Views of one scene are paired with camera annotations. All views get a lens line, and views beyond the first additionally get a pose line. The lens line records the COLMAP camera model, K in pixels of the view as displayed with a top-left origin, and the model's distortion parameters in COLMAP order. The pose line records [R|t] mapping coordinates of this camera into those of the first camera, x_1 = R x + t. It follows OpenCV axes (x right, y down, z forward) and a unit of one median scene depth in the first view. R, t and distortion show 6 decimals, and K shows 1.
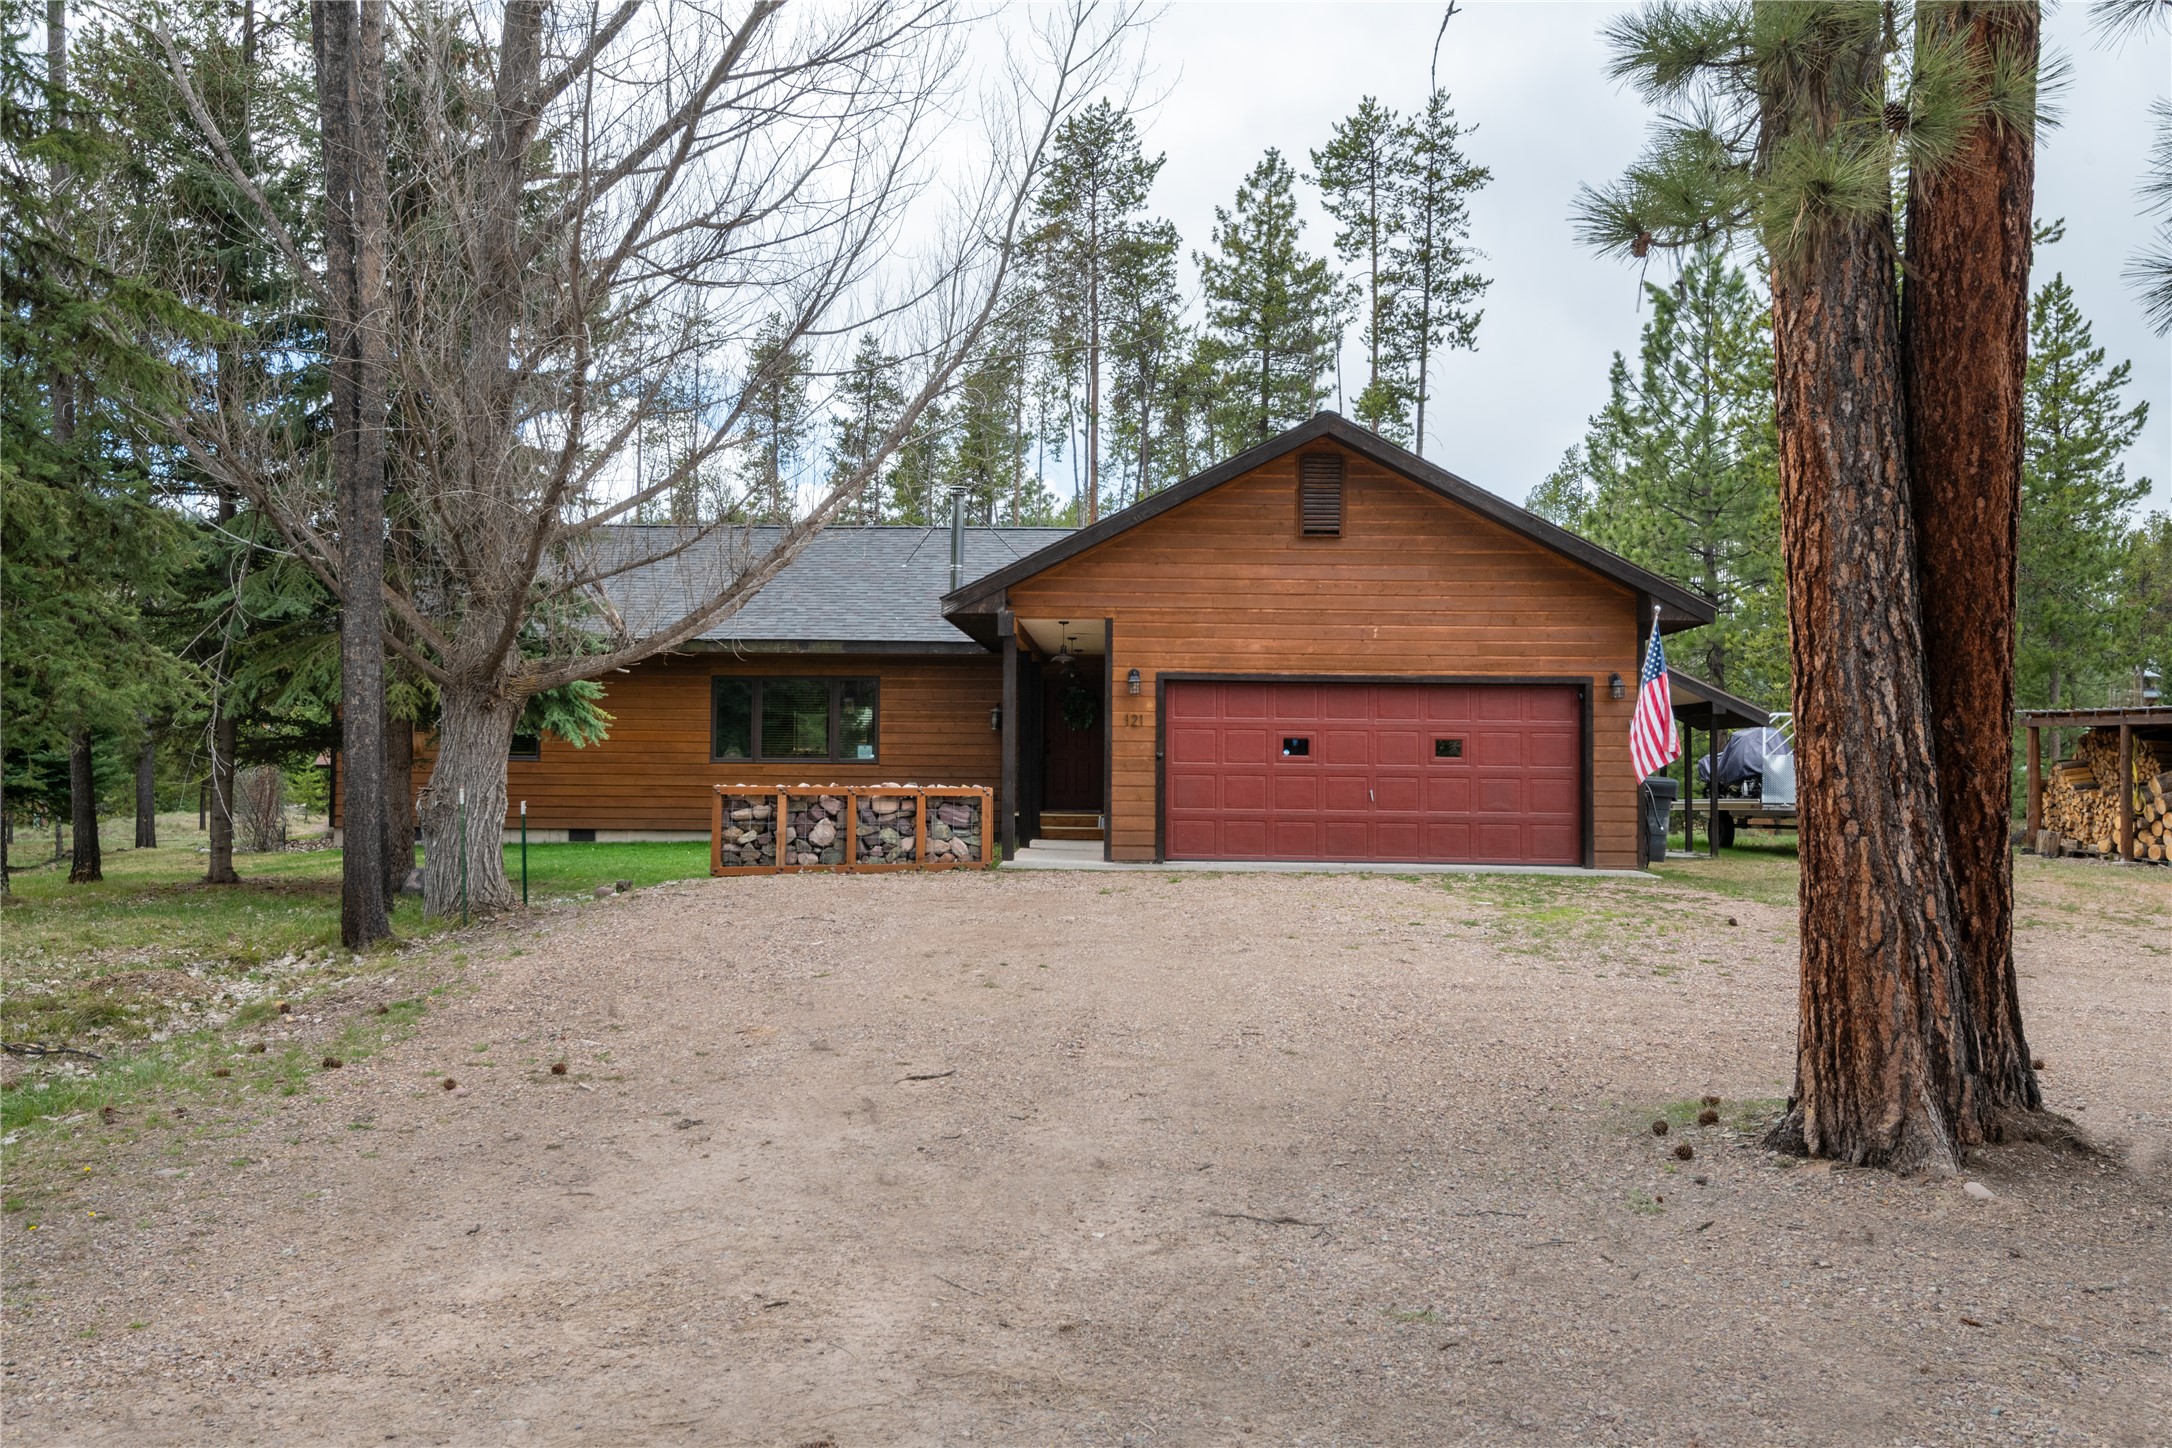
lens RADIAL K [[1881.4, 0, 1086.0], [0, 1881.4, 730.4], [0, 0, 1]] dist [-0.005792, -0.000436]
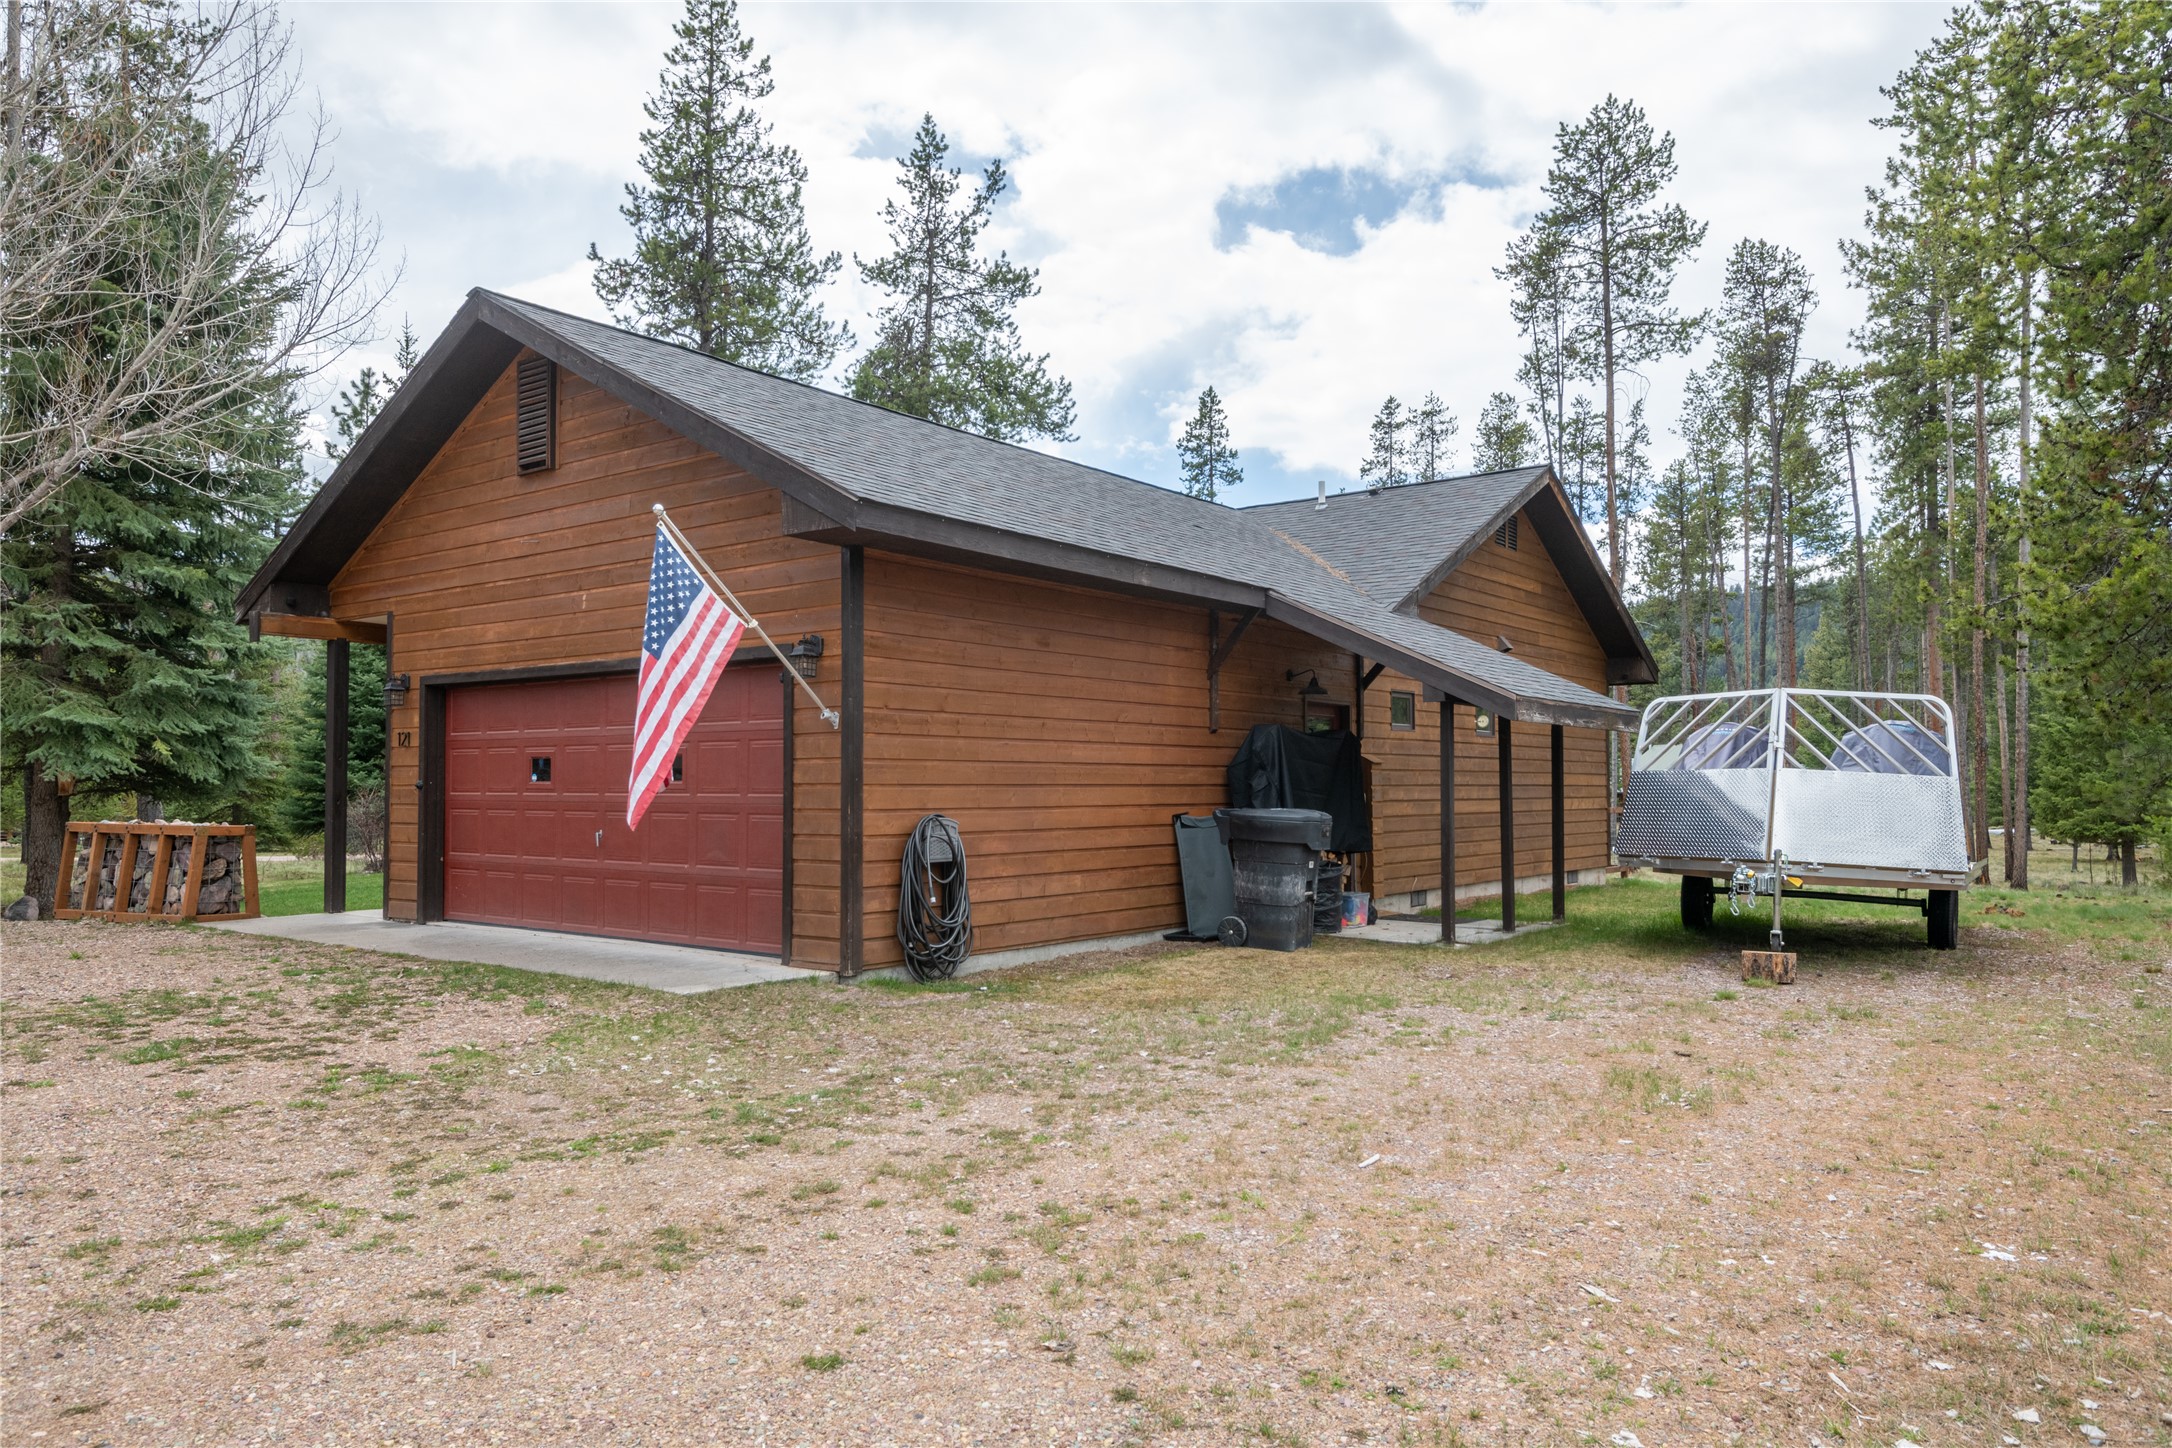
lens RADIAL K [[1441.6, 0, 1086.7], [0, 1441.6, 724.4], [0, 0, 1]] dist [0.004286, 0.000615]
pose [[0.795867, -0.042014, -0.604012, 0.421467], [0.022082, 0.998940, -0.040389, 0.012709], [0.605069, 0.018806, 0.795951, 0.478331]]
